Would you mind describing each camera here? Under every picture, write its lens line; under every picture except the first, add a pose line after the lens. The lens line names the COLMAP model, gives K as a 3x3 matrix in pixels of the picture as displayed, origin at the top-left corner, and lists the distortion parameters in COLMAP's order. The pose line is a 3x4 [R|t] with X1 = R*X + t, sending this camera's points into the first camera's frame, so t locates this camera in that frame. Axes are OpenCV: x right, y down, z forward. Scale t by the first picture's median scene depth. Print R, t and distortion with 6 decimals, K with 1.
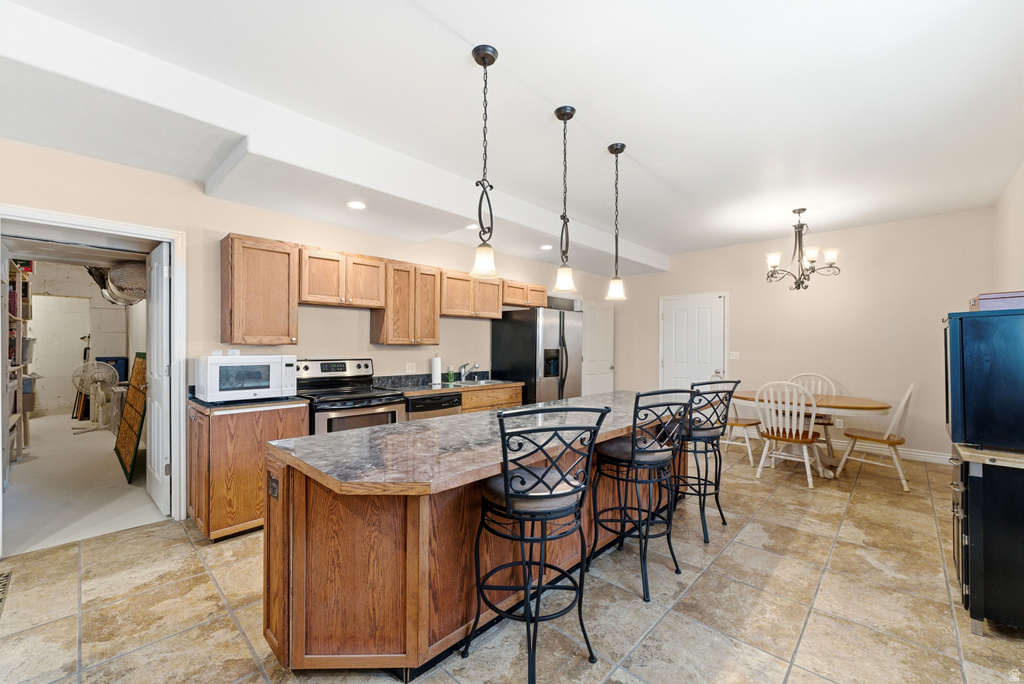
lens RADIAL K [[412.2, 0, 511.7], [0, 412.2, 344.6], [0, 0, 1]] dist [0.000630, 0.000204]
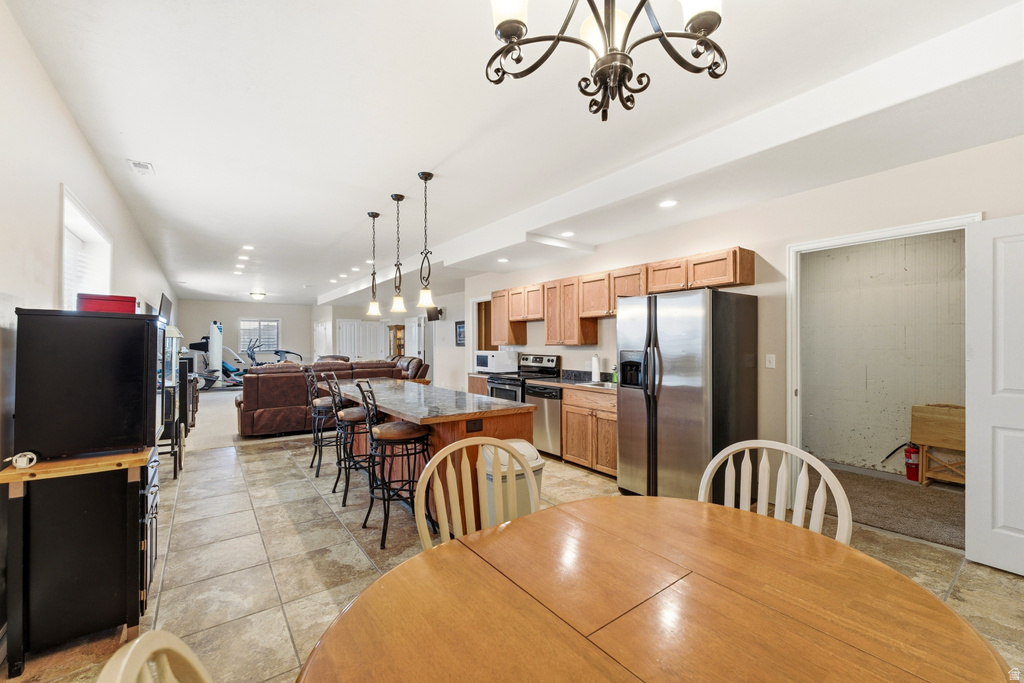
lens RADIAL K [[412.2, 0, 511.7], [0, 412.2, 344.1], [0, 0, 1]] dist [0.000630, 0.000204]
pose [[-0.167302, -0.001906, -0.985904, 1.423077], [0.005571, 0.999980, -0.002878, -0.000917], [0.985890, -0.005974, -0.167288, 1.503923]]
